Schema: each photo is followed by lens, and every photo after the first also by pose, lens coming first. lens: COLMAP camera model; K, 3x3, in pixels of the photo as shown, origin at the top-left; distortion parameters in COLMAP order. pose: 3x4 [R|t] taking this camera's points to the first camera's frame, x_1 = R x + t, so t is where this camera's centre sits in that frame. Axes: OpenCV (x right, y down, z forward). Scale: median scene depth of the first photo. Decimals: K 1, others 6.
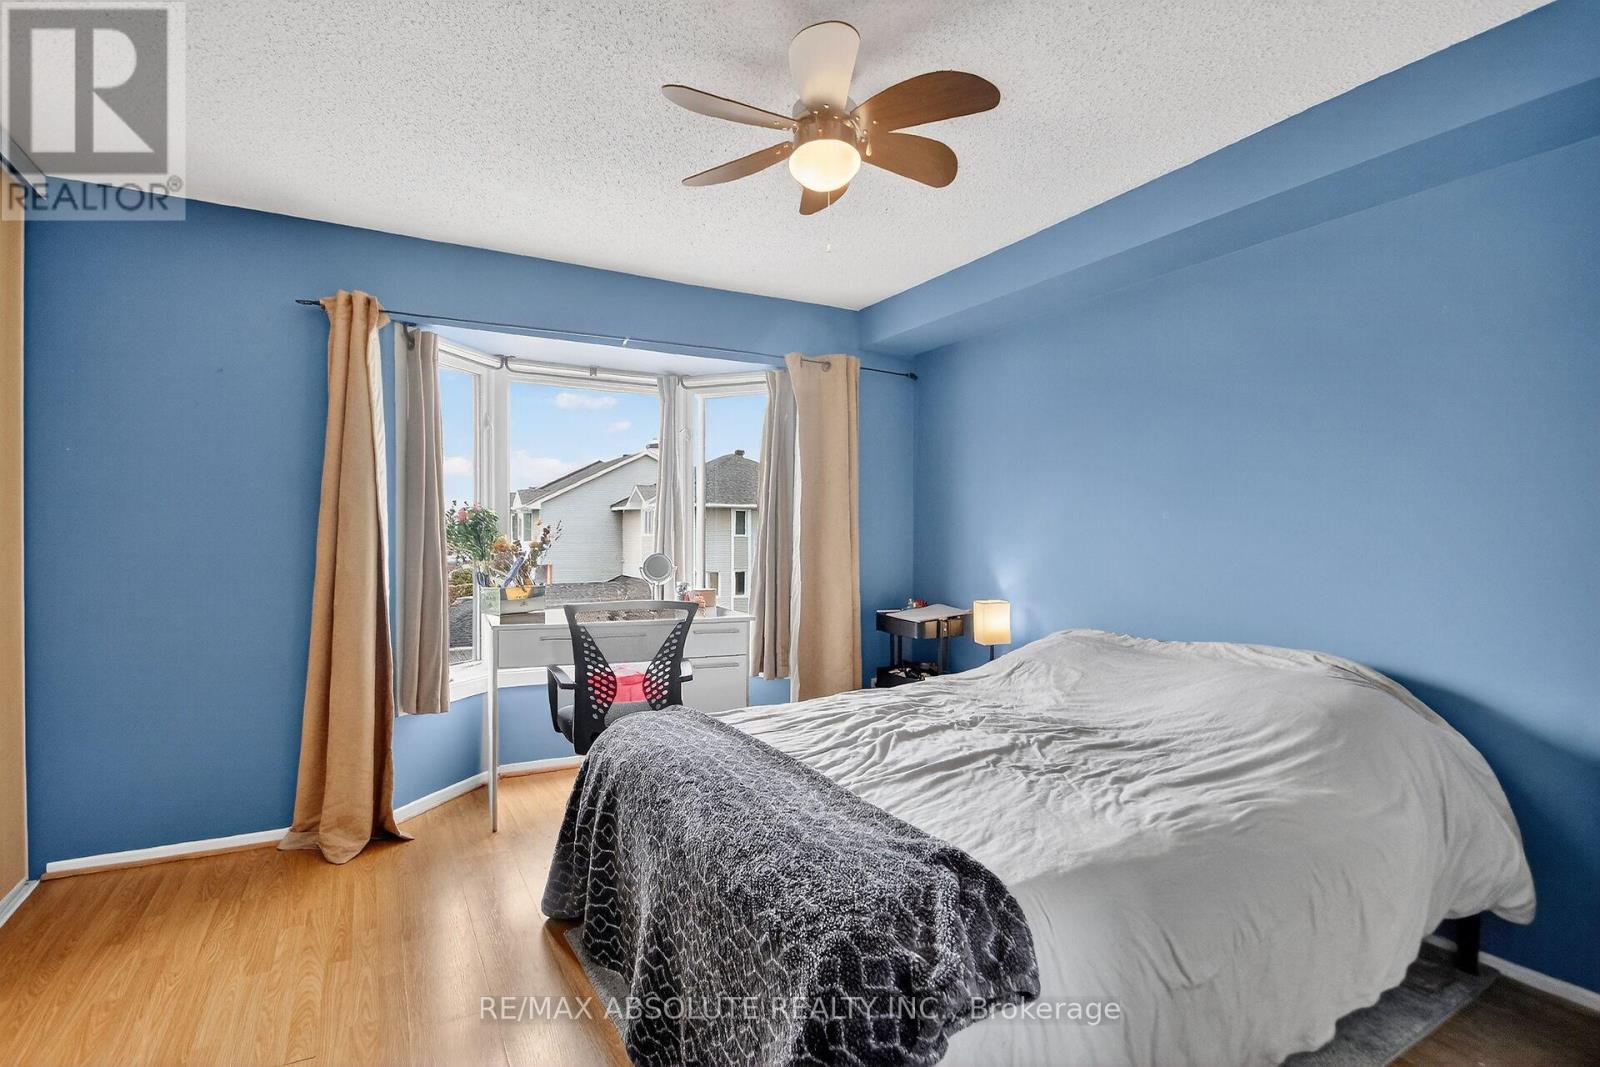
lens RADIAL K [[771.8, 0, 790.1], [0, 771.8, 539.2], [0, 0, 1]] dist [0.000758, -0.000625]
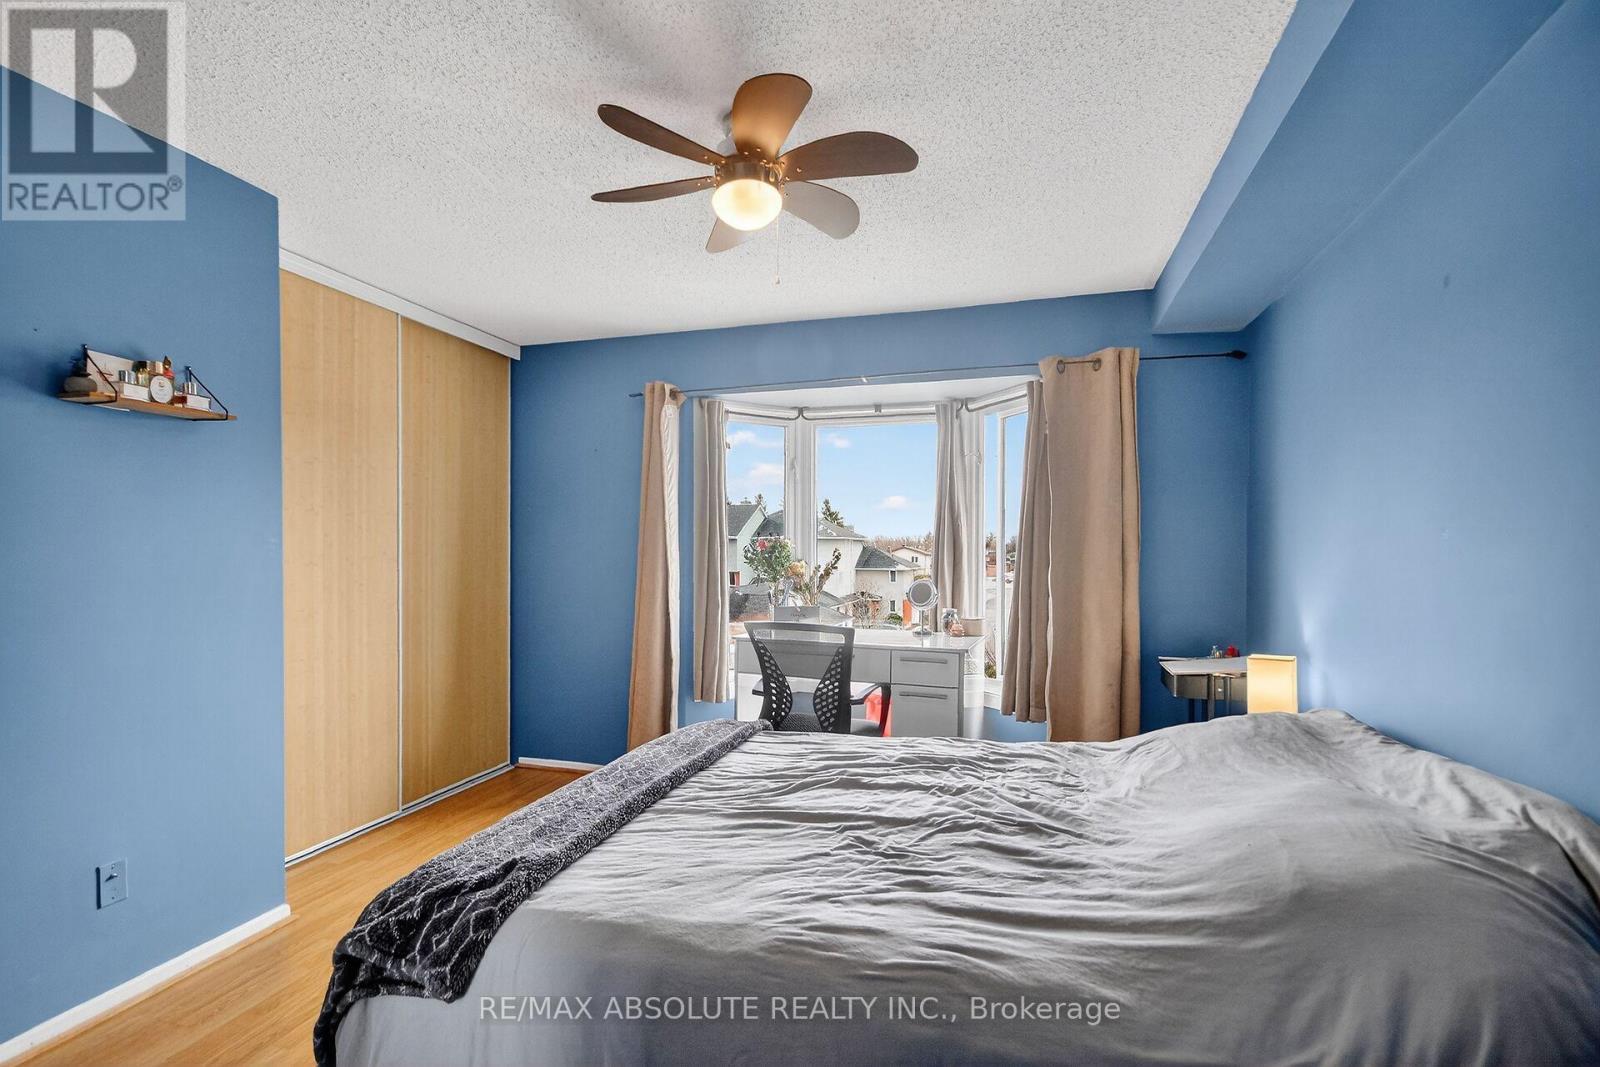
lens RADIAL K [[759.7, 0, 797.6], [0, 759.7, 567.5], [0, 0, 1]] dist [-0.002607, -0.000879]
pose [[0.703627, 0.009977, -0.710500, 0.551268], [-0.005606, 0.999948, 0.008490, -0.007795], [0.710548, -0.001991, 0.703646, 0.236943]]
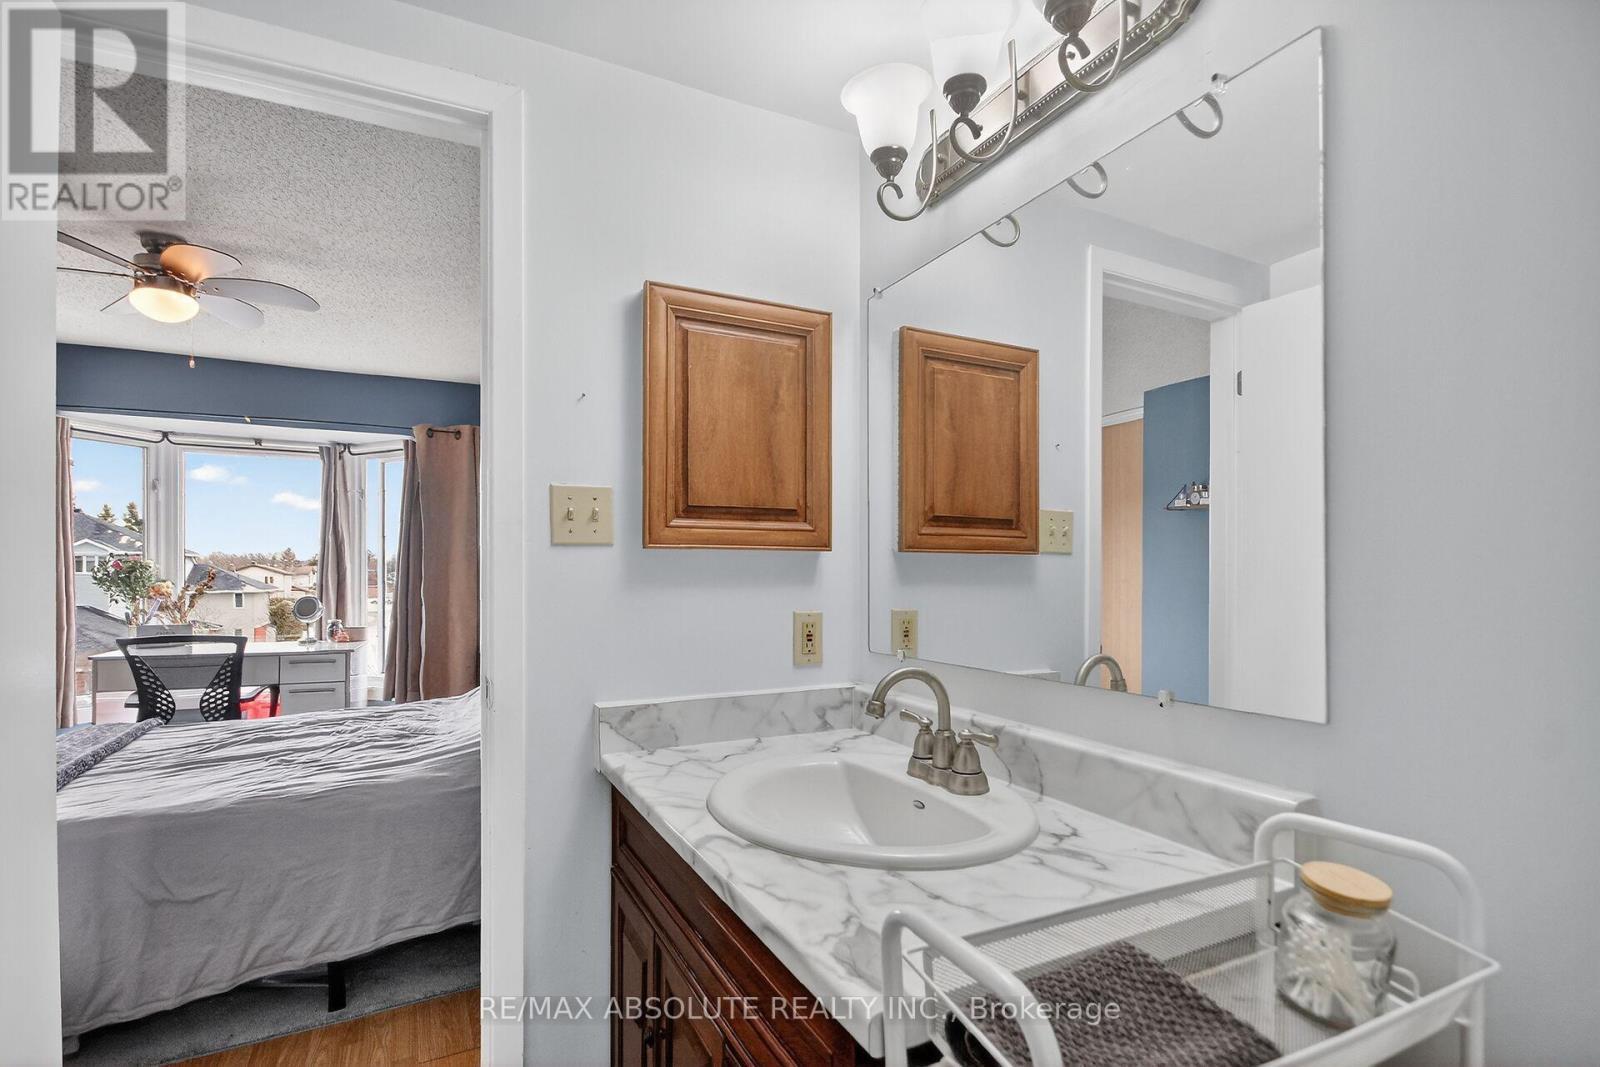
lens RADIAL K [[759.7, 0, 797.6], [0, 759.7, 567.5], [0, 0, 1]] dist [-0.002607, -0.000879]
pose [[0.999627, -0.006949, -0.026400, 0.790417], [0.006565, 0.999872, -0.014585, -0.005003], [0.026497, 0.014406, 0.999545, -0.176034]]
